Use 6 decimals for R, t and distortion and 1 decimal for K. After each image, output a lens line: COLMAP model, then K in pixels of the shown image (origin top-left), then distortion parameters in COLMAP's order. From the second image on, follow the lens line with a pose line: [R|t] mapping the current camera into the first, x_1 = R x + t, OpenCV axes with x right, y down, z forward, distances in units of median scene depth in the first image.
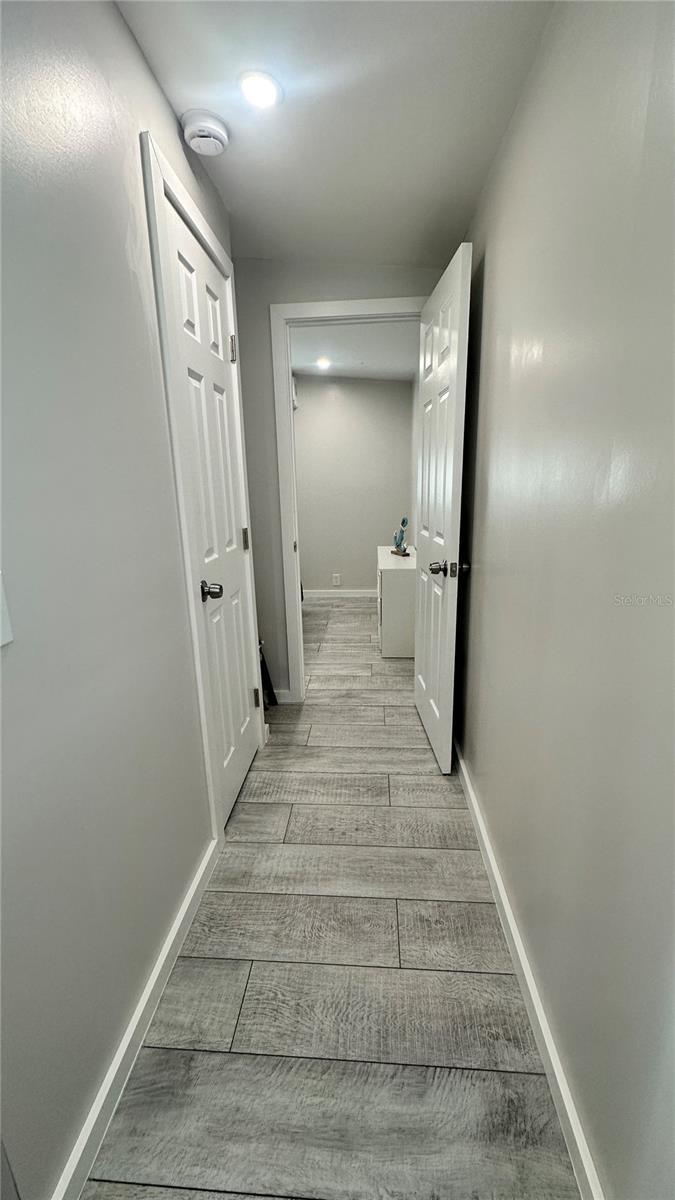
lens RADIAL K [[477.7, 0, 334.3], [0, 477.7, 601.1], [0, 0, 1]] dist [-0.003831, 0.000957]
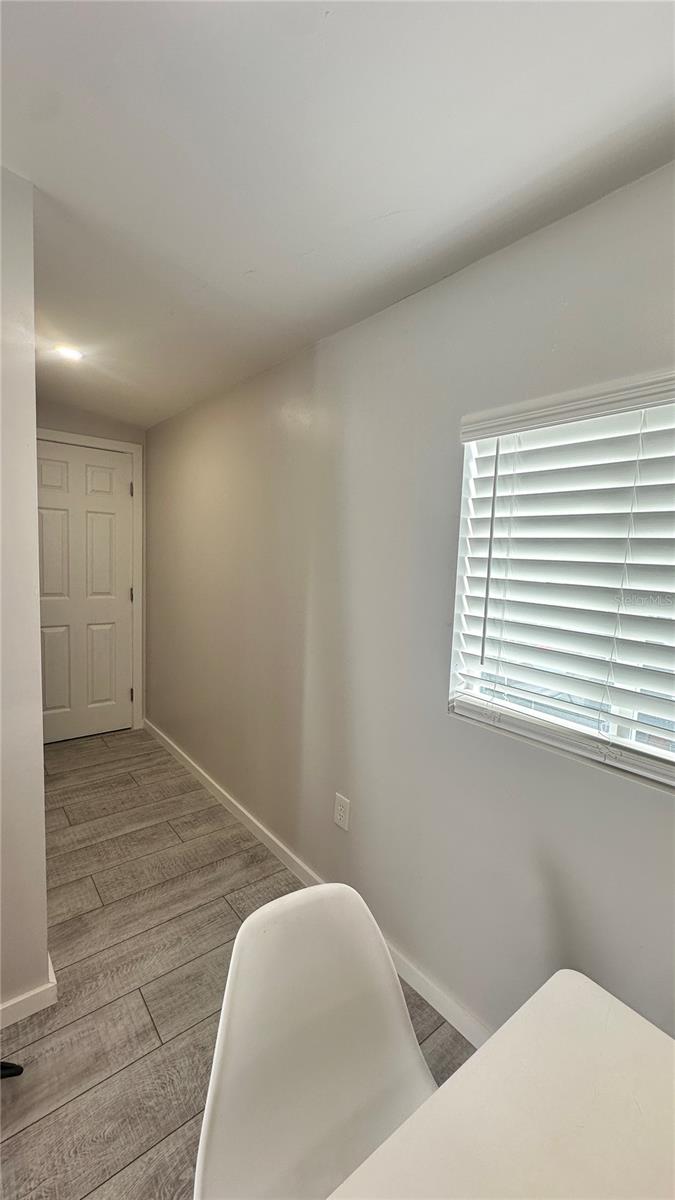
lens RADIAL K [[477.7, 0, 337.8], [0, 477.7, 602.0], [0, 0, 1]] dist [-0.003831, 0.000957]
pose [[0.721110, -0.015717, 0.692642, -0.522526], [0.112611, 0.989107, -0.094795, 0.095843], [-0.683607, 0.146357, 0.715025, -0.623488]]
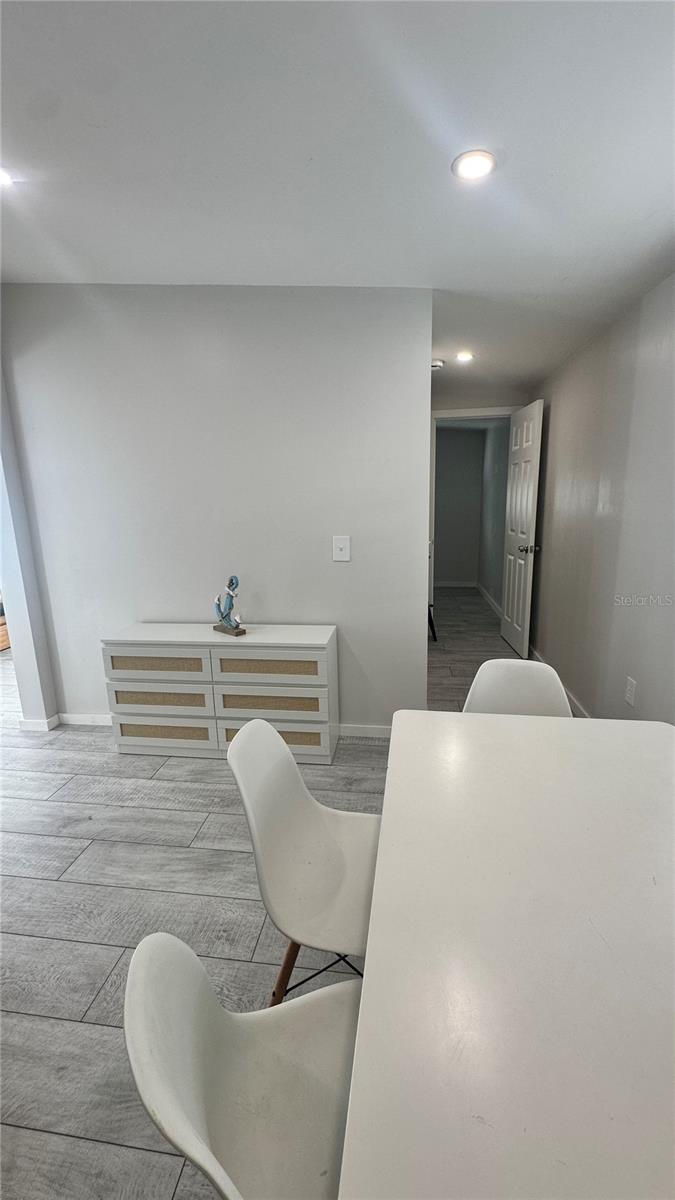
lens RADIAL K [[477.7, 0, 336.7], [0, 477.7, 601.1], [0, 0, 1]] dist [-0.003831, 0.000957]
pose [[0.998257, 0.009858, -0.058193, -0.529456], [-0.012178, 0.999139, -0.039653, 0.282177], [0.057752, 0.040293, 0.997517, -1.214741]]
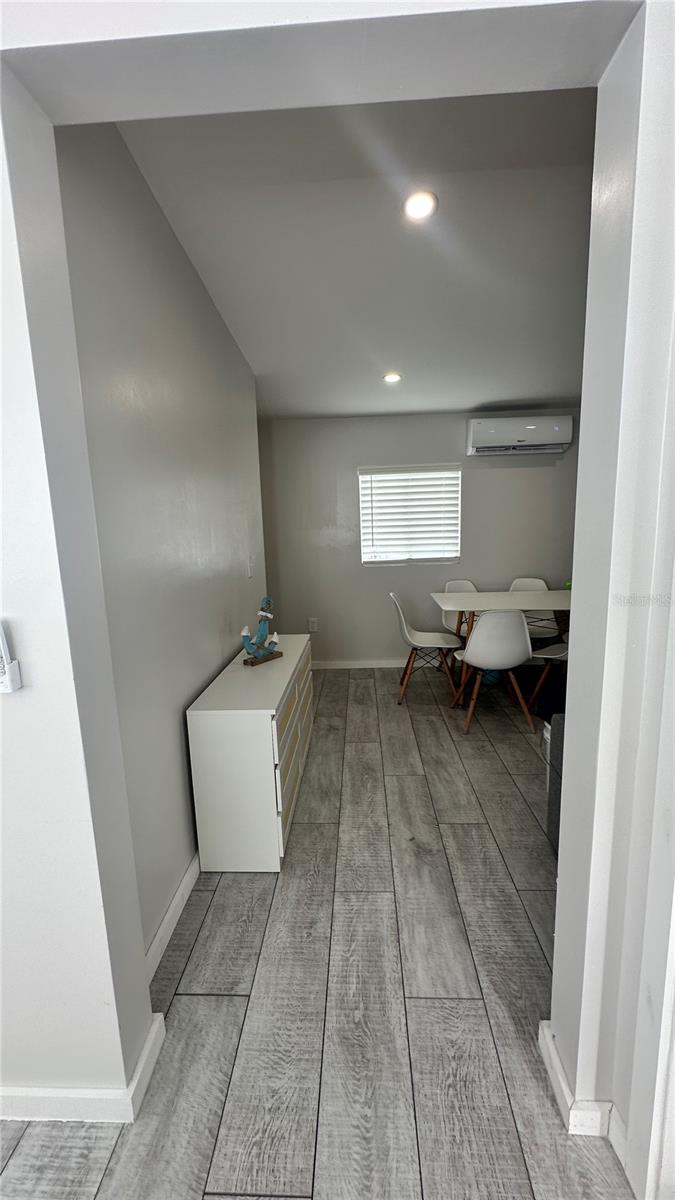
lens RADIAL K [[477.7, 0, 339.1], [0, 477.7, 601.3], [0, 0, 1]] dist [-0.003831, 0.000957]
pose [[-0.037089, -0.138315, 0.989694, -2.401704], [0.277866, 0.949892, 0.143166, 0.008886], [-0.959904, 0.280312, 0.003203, 0.065209]]
